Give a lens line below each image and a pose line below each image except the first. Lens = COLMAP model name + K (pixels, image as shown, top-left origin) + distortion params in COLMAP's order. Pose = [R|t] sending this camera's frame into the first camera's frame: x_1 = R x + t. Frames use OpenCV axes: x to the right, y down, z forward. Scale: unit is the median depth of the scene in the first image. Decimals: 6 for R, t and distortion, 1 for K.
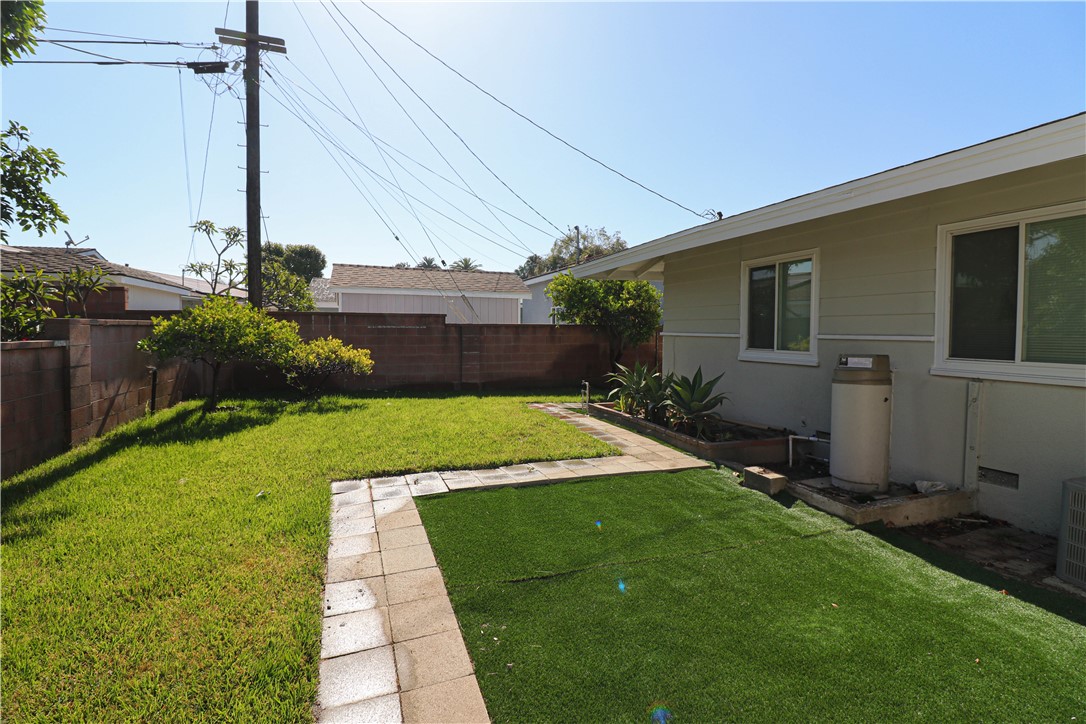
lens RADIAL K [[501.0, 0, 544.5], [0, 501.0, 351.7], [0, 0, 1]] dist [0.000687, -0.014160]
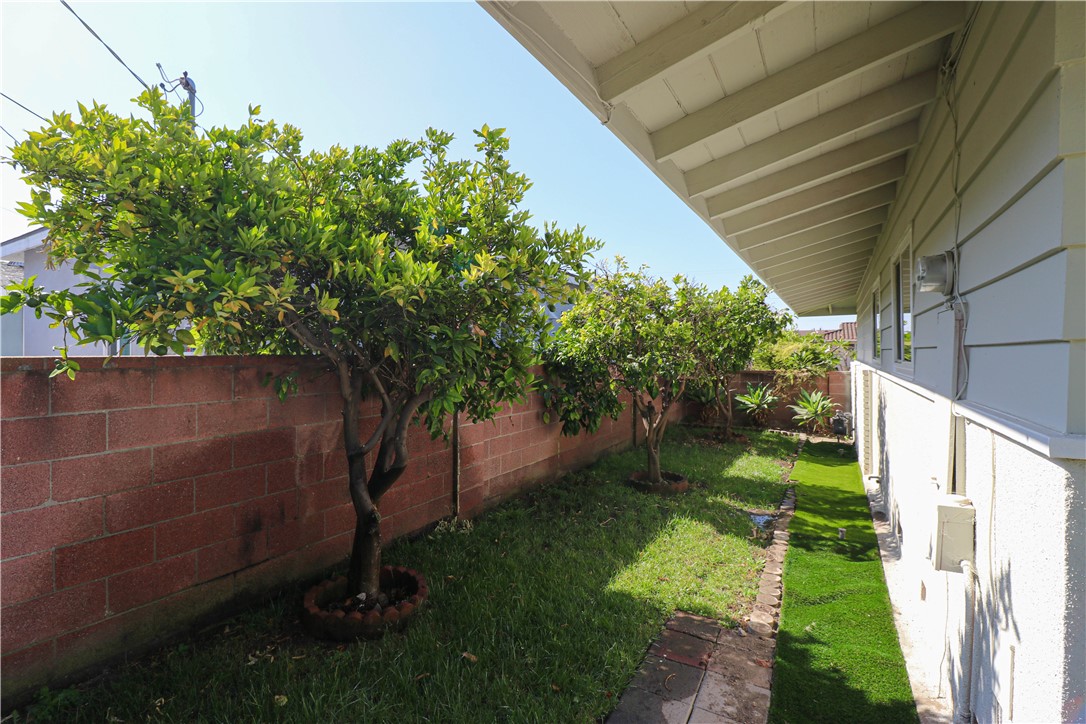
lens RADIAL K [[501.0, 0, 544.5], [0, 501.0, 351.7], [0, 0, 1]] dist [0.000687, -0.014160]
pose [[0.769809, -0.001170, 0.638274, 0.045894], [0.031916, 0.998818, -0.036663, -0.046816], [-0.637476, 0.048594, 0.768936, 0.781481]]
